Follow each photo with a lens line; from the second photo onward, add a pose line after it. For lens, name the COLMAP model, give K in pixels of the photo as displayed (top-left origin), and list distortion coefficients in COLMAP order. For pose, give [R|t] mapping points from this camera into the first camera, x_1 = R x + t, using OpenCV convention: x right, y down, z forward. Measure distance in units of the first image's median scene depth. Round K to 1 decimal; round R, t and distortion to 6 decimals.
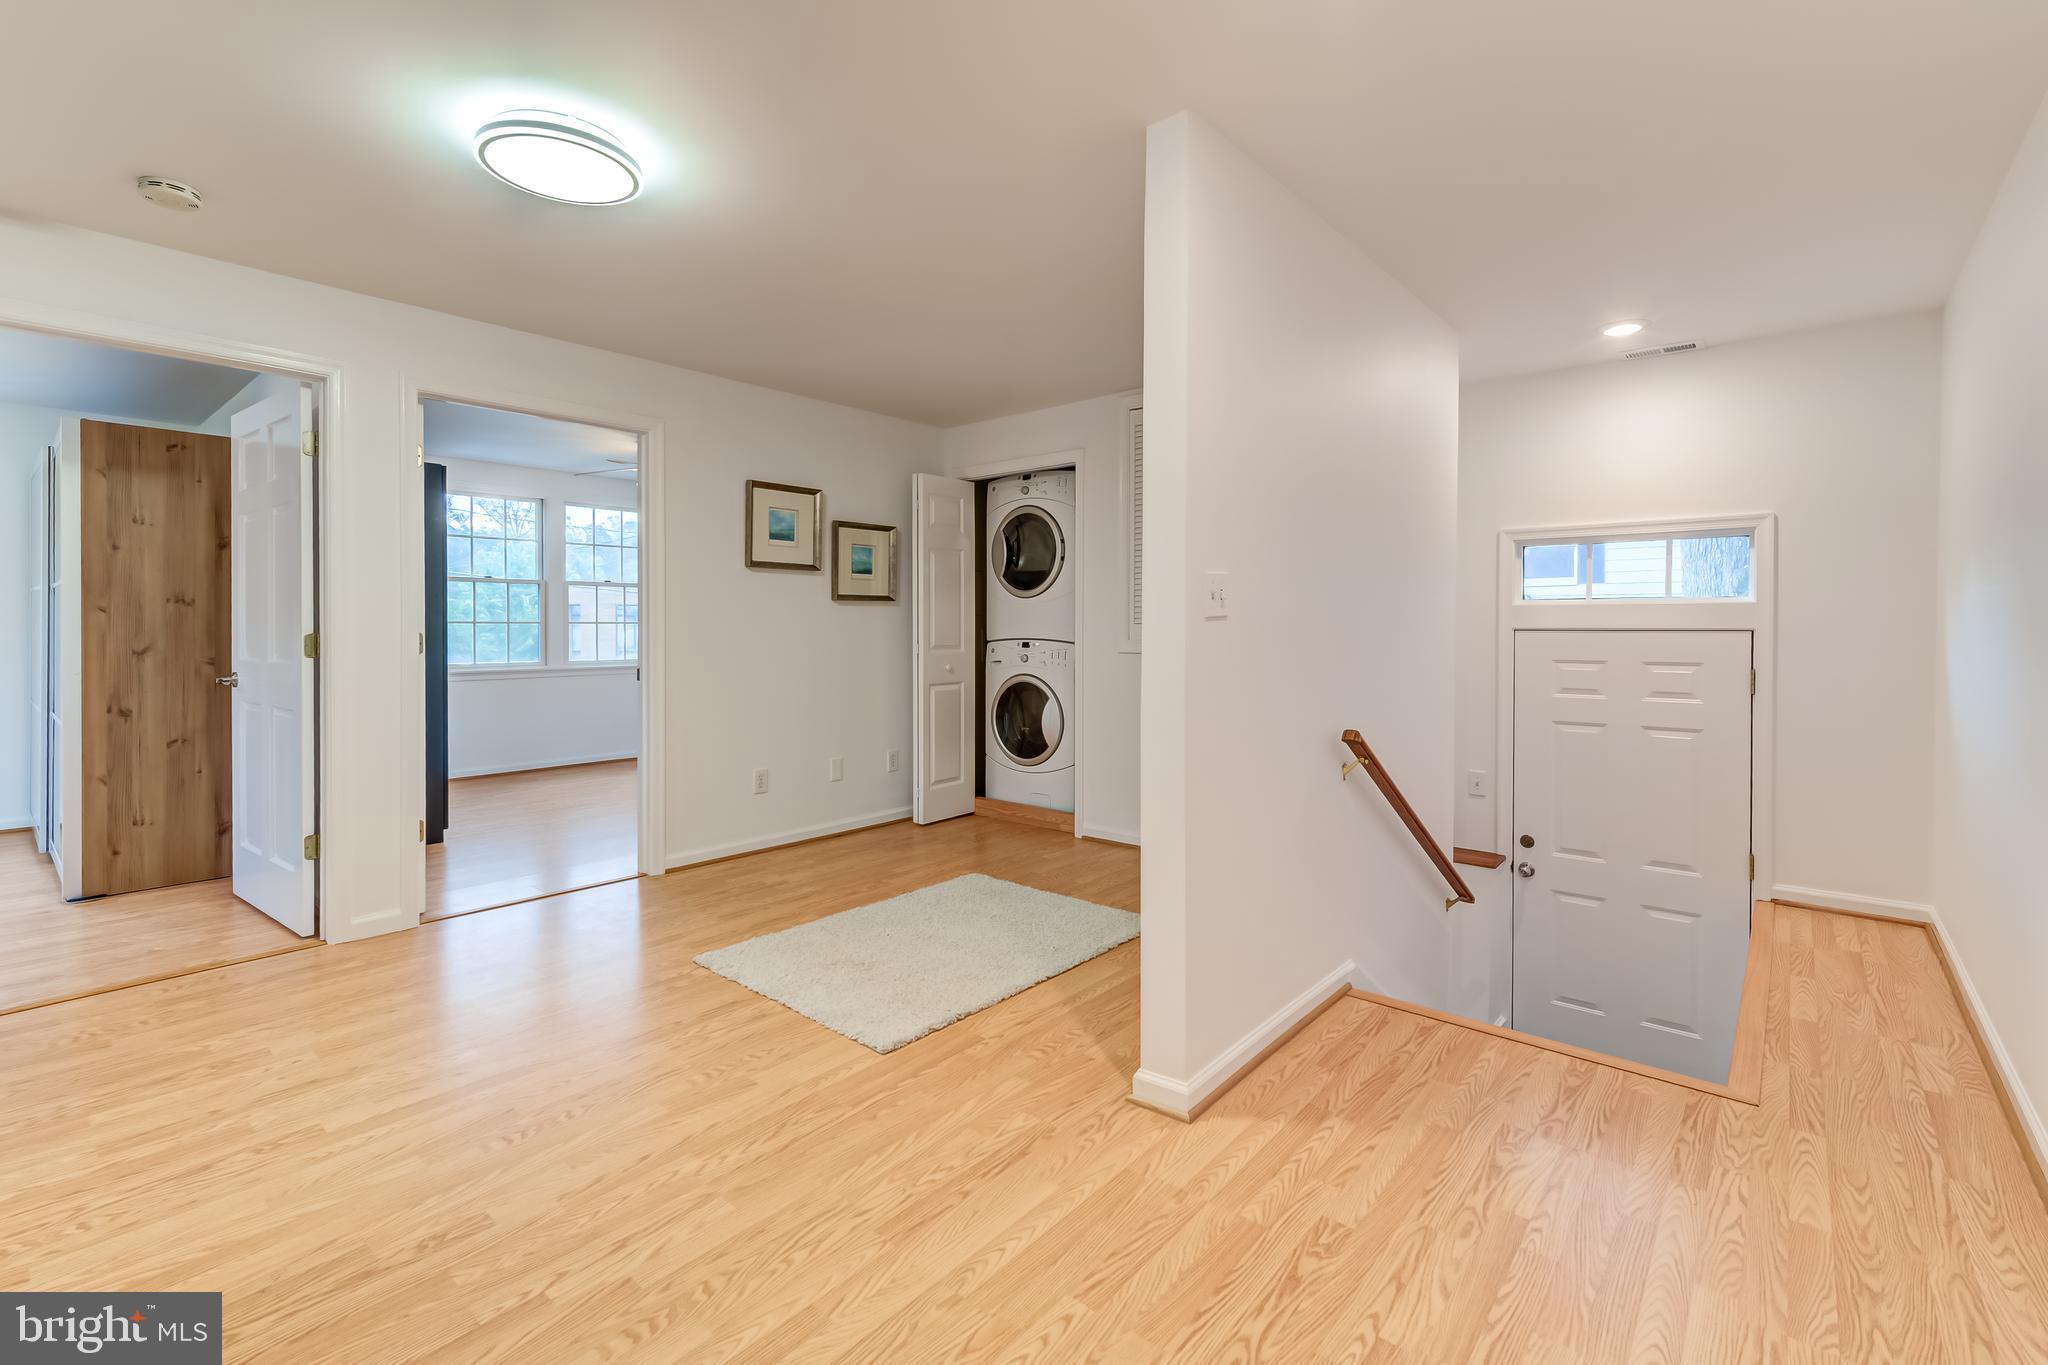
lens RADIAL K [[894.1, 0, 1012.8], [0, 894.1, 633.7], [0, 0, 1]] dist [0.007854, -0.000495]
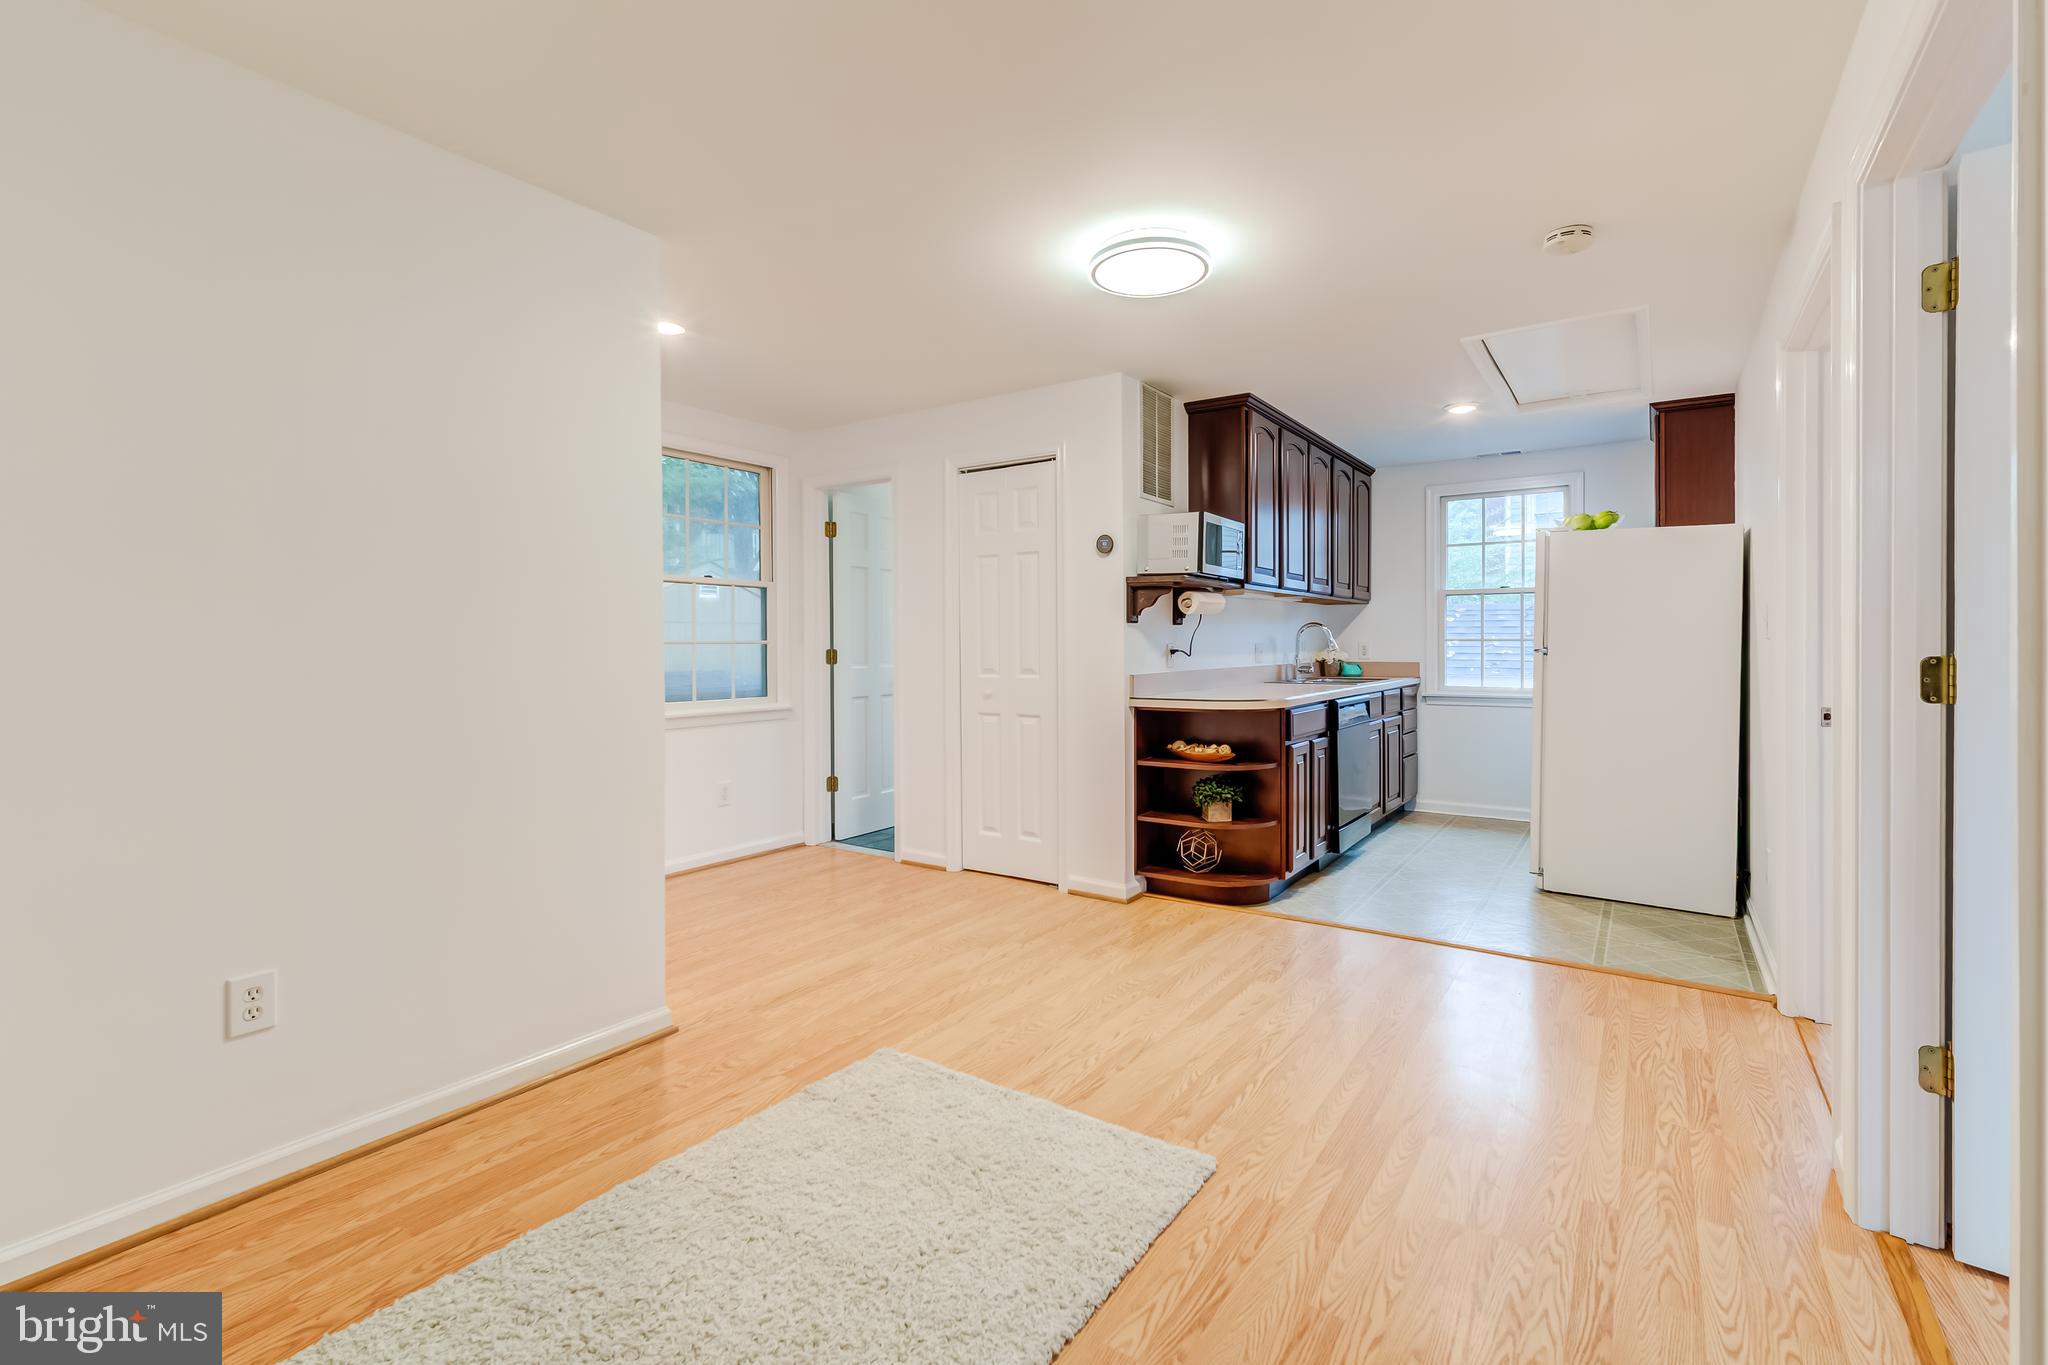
lens RADIAL K [[894.1, 0, 1071.1], [0, 894.1, 638.3], [0, 0, 1]] dist [0.007854, -0.000495]
pose [[-0.988855, 0.001084, -0.148879, -0.136355], [0.000221, 0.999983, 0.005809, -0.014097], [0.148882, 0.005711, -0.988838, 1.399142]]
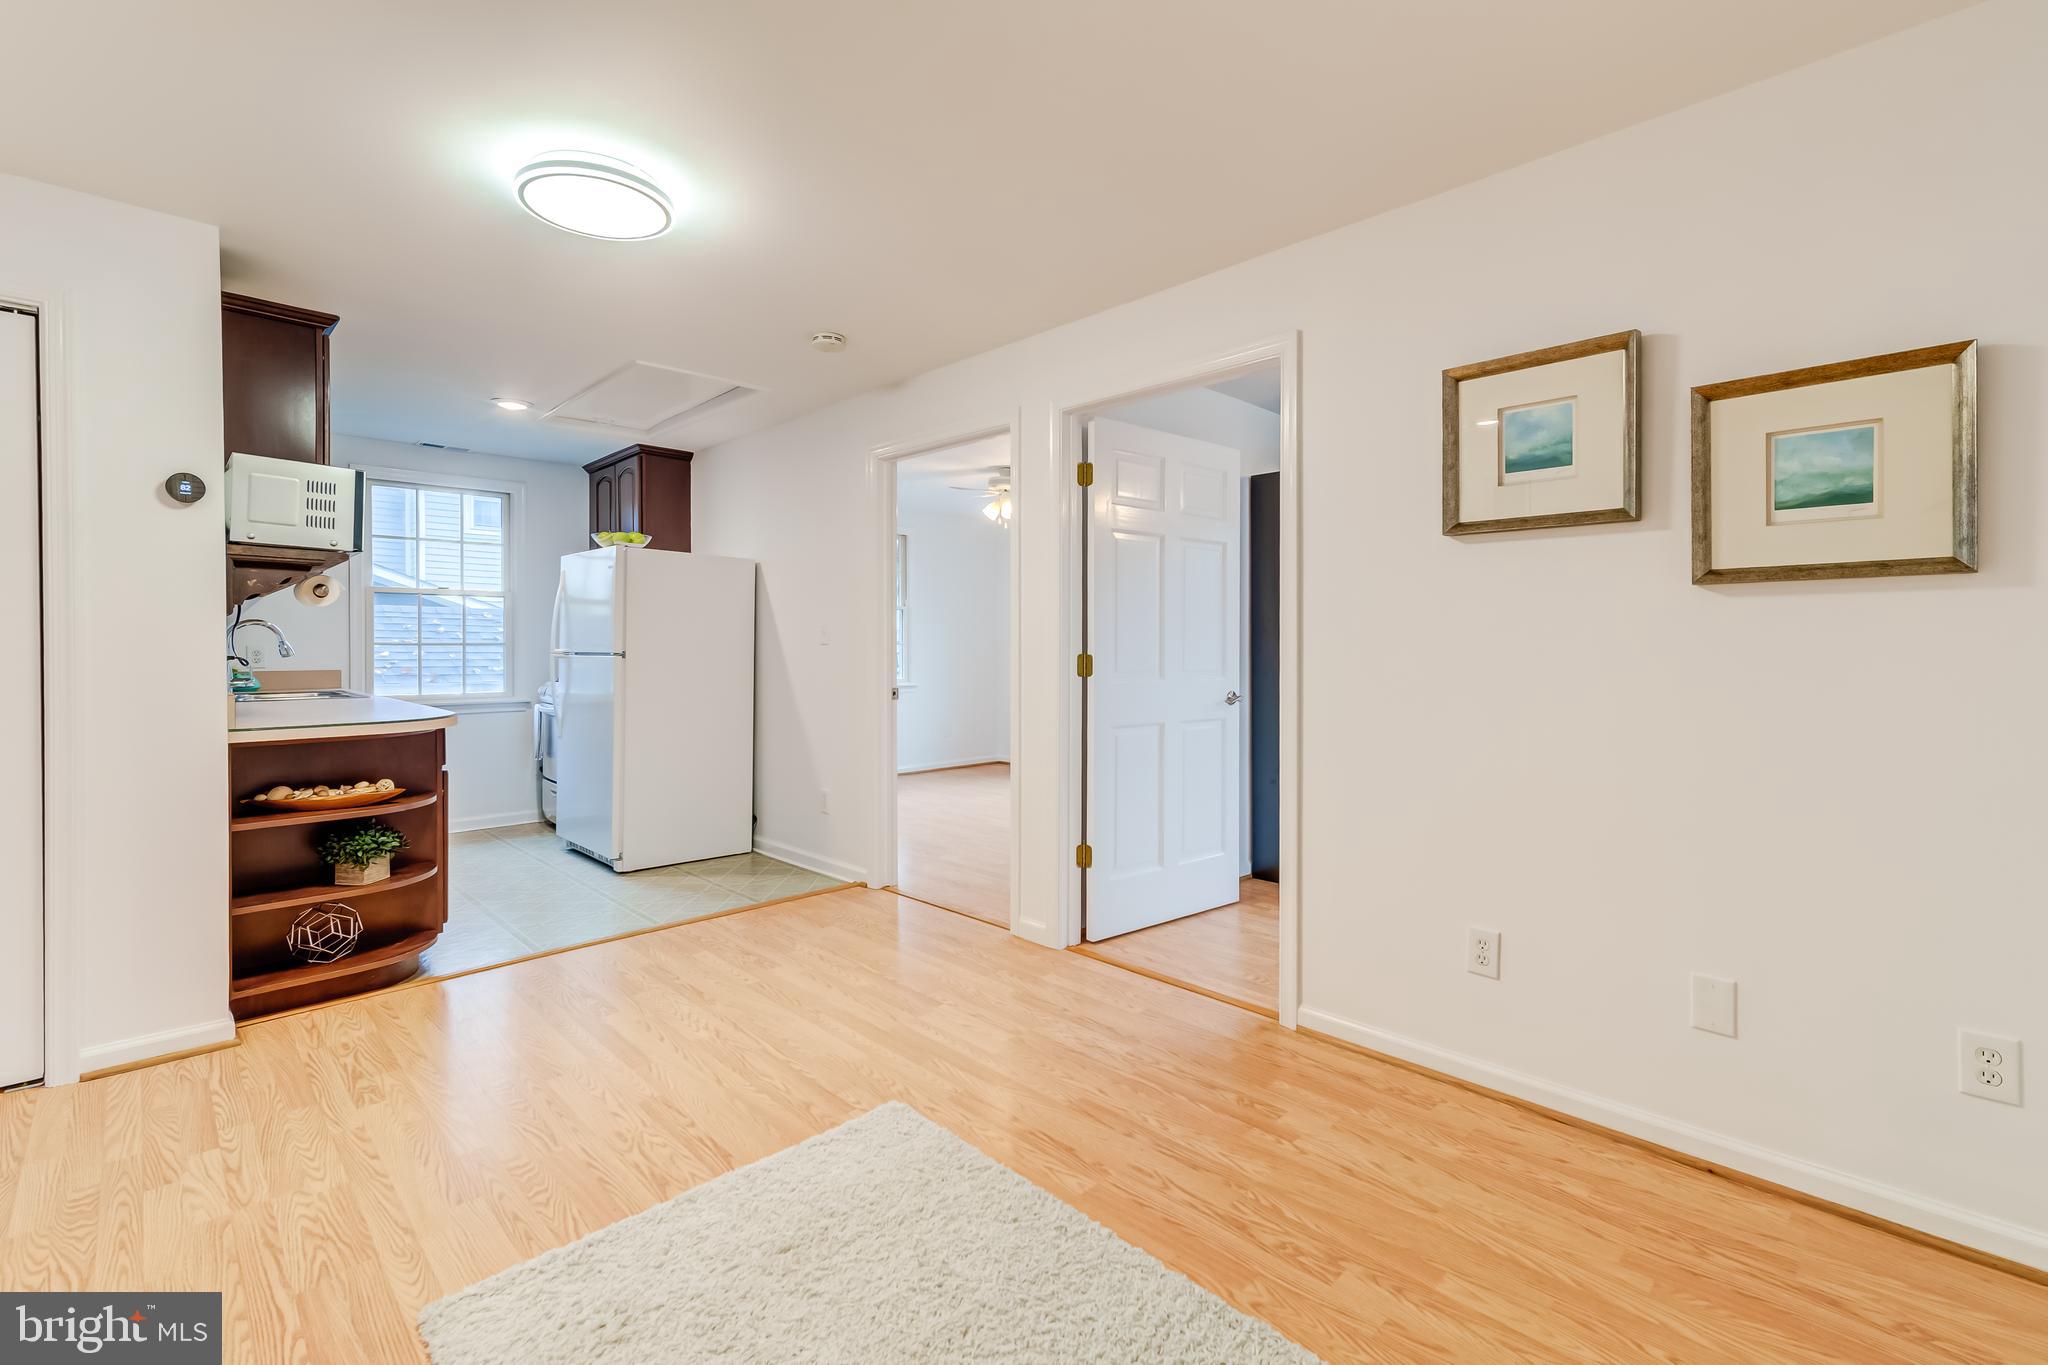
lens RADIAL K [[894.1, 0, 1017.6], [0, 894.1, 645.9], [0, 0, 1]] dist [0.007854, -0.000495]
pose [[-0.072279, -0.002499, -0.997381, 0.315205], [-0.011334, 0.999934, -0.001684, -0.007492], [0.997320, 0.011183, -0.072302, 0.991899]]
